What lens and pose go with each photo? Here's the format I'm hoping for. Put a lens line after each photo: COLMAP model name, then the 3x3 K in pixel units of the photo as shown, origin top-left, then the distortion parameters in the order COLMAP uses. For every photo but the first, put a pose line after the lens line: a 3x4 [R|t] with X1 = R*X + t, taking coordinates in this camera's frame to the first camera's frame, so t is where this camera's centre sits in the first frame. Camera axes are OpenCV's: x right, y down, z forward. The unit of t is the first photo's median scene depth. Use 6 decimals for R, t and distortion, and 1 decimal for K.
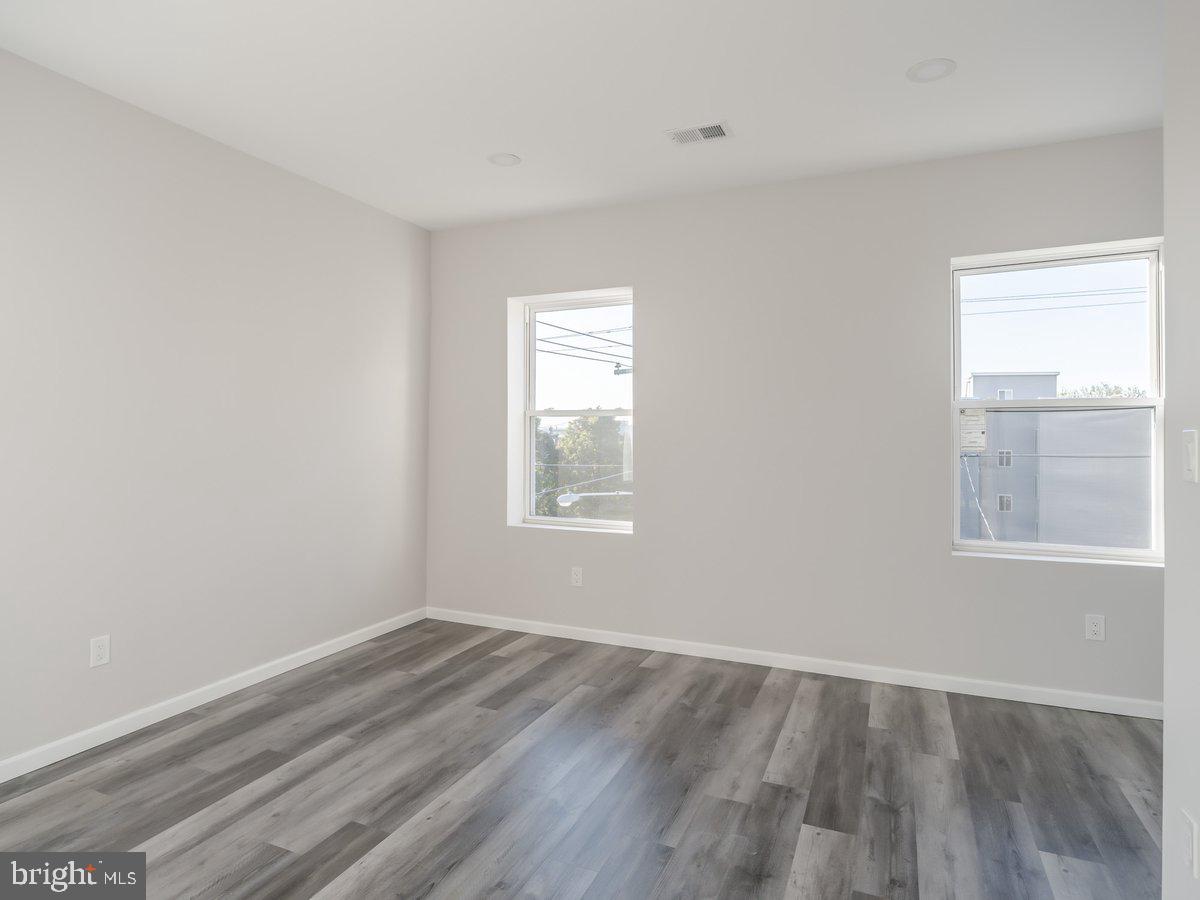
lens RADIAL K [[668.5, 0, 601.3], [0, 668.5, 430.0], [0, 0, 1]] dist [-0.011067, -0.000234]
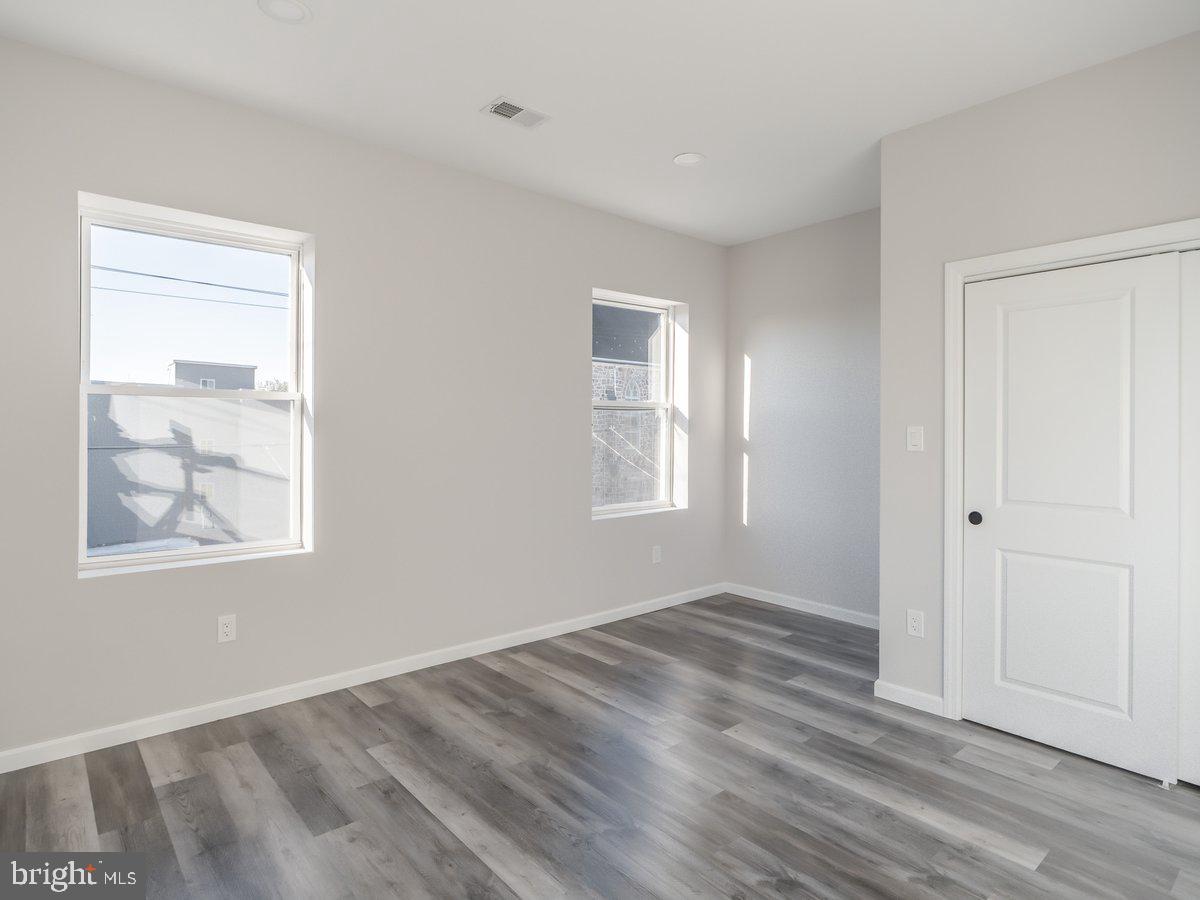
lens RADIAL K [[668.5, 0, 601.3], [0, 668.5, 430.0], [0, 0, 1]] dist [-0.011067, -0.000234]
pose [[0.428752, -0.005720, 0.903404, -0.723128], [-0.009592, 0.999895, 0.010883, 0.002608], [-0.903371, -0.013332, 0.428652, 0.513851]]
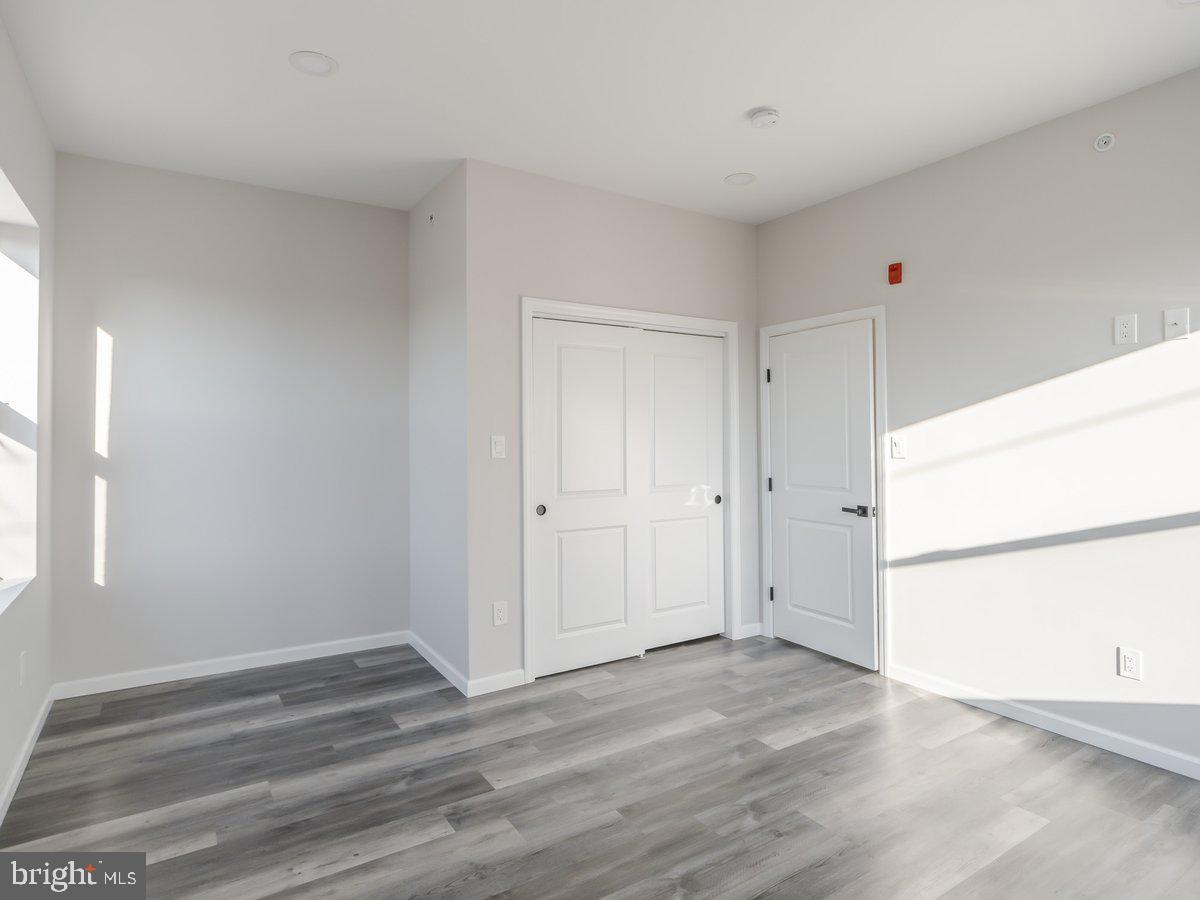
lens RADIAL K [[668.5, 0, 601.3], [0, 668.5, 430.0], [0, 0, 1]] dist [-0.011067, -0.000234]
pose [[-0.836626, -0.002659, 0.547769, -0.345384], [-0.007494, 0.999950, -0.006590, -0.000605], [-0.547724, -0.009619, -0.836604, 1.410986]]
